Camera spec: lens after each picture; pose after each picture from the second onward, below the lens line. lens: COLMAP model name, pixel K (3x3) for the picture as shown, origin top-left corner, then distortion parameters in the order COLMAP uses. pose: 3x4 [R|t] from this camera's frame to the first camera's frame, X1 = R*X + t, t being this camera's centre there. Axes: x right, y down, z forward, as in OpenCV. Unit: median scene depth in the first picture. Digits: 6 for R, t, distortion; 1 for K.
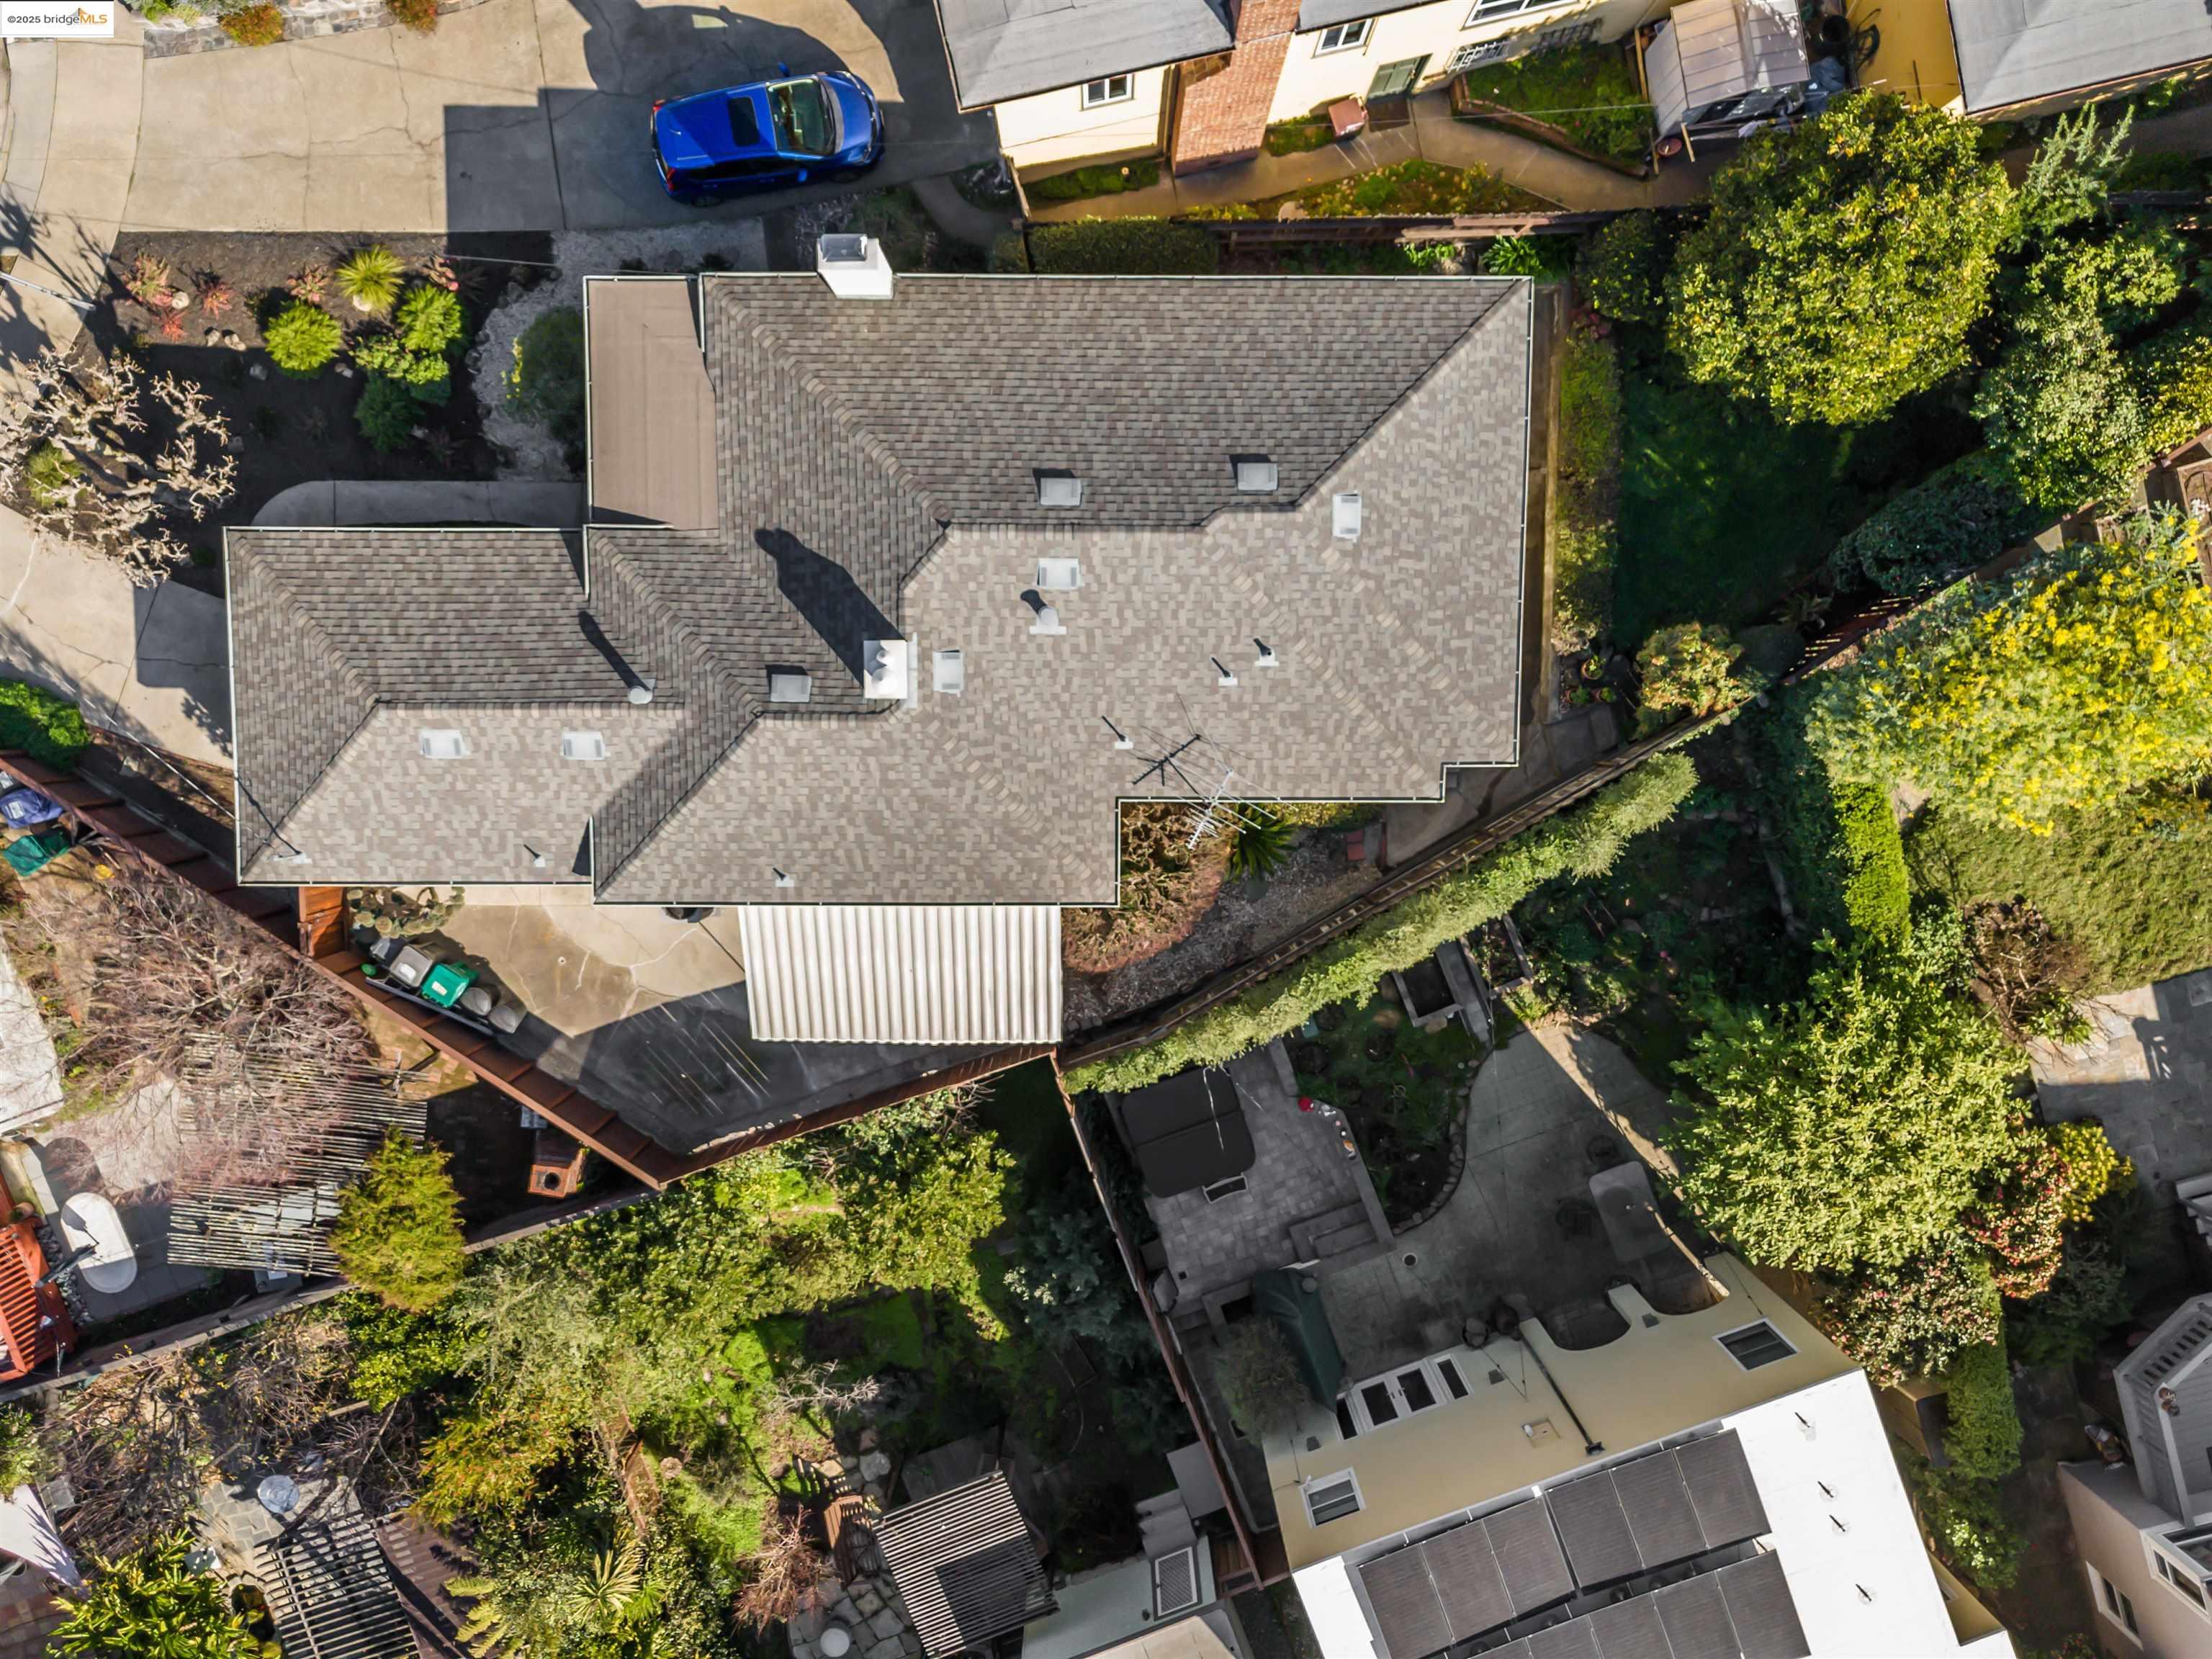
lens RADIAL K [[1618.8, 0, 1106.0], [0, 1618.8, 829.5], [0, 0, 1]] dist [0.059817, -0.004286]
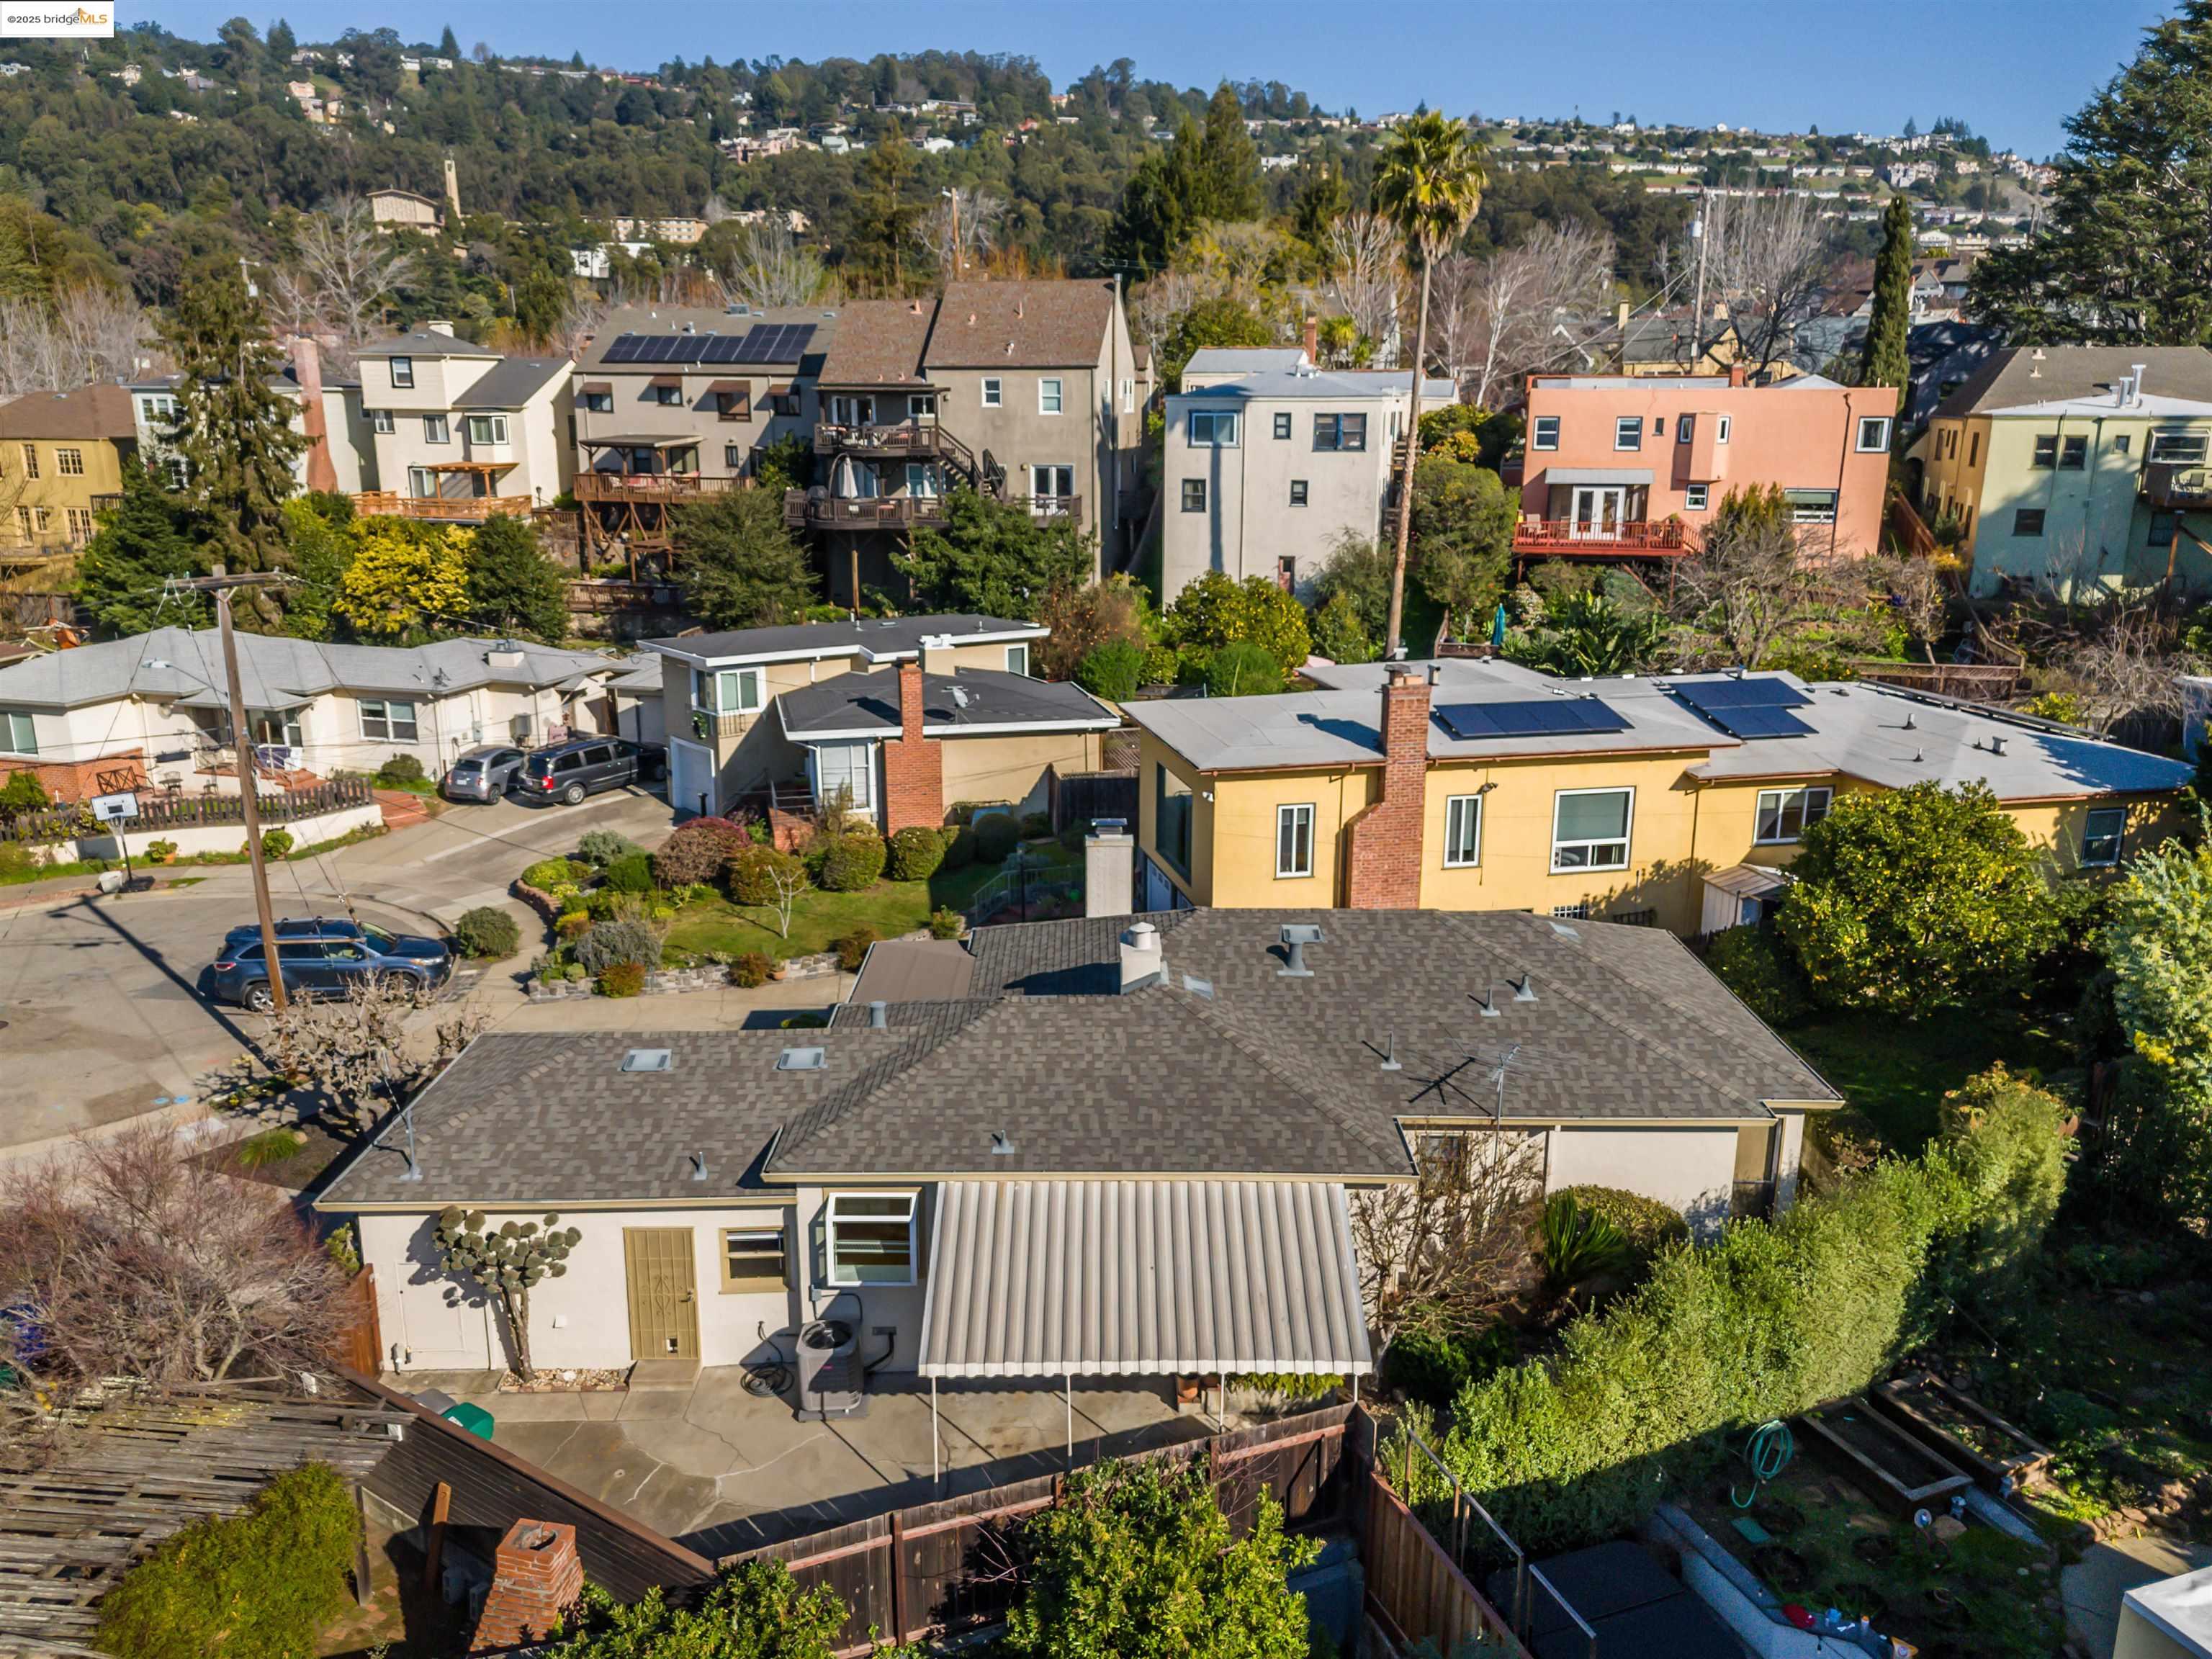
lens RADIAL K [[1618.8, 0, 1106.0], [0, 1618.8, 829.5], [0, 0, 1]] dist [0.059817, -0.004286]
pose [[0.999967, -0.008114, 0.000608, -0.147447], [0.002162, 0.192939, -0.981208, 0.810340], [0.007844, 0.981177, 0.192950, 0.697113]]
